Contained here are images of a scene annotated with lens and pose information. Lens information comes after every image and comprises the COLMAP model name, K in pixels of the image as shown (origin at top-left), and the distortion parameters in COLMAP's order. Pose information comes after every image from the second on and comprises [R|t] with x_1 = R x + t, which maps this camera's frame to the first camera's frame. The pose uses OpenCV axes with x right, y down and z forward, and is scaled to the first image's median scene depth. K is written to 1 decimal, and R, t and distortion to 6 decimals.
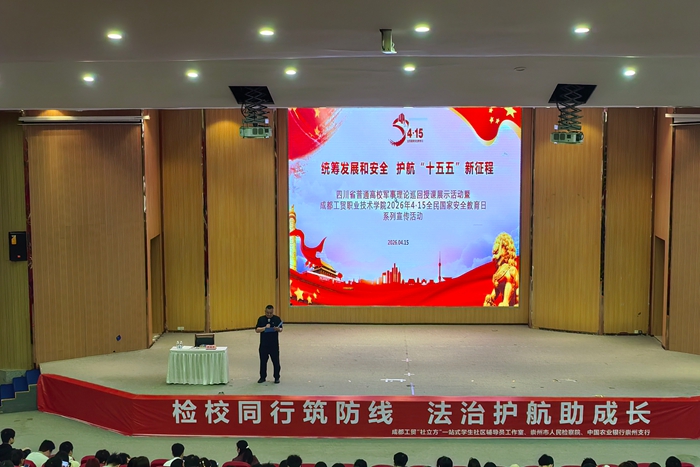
lens RADIAL K [[1068.3, 0, 345.0], [0, 1068.3, 234.9], [0, 0, 1]] dist [0.010307, 0.000000]
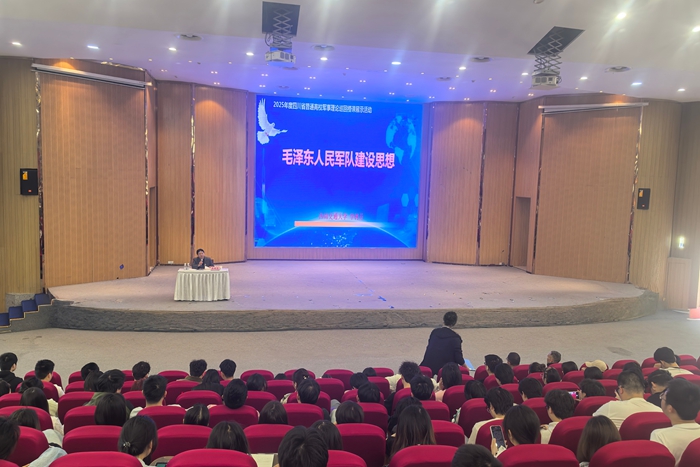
lens RADIAL K [[554.9, 0, 349.8], [0, 554.9, 230.8], [0, 0, 1]] dist [0.037108, -0.011426]
pose [[0.973598, 0.011670, 0.227972, -0.109849], [-0.008355, 0.999845, -0.015502, 0.065747], [-0.228117, 0.013188, 0.973544, 0.344602]]
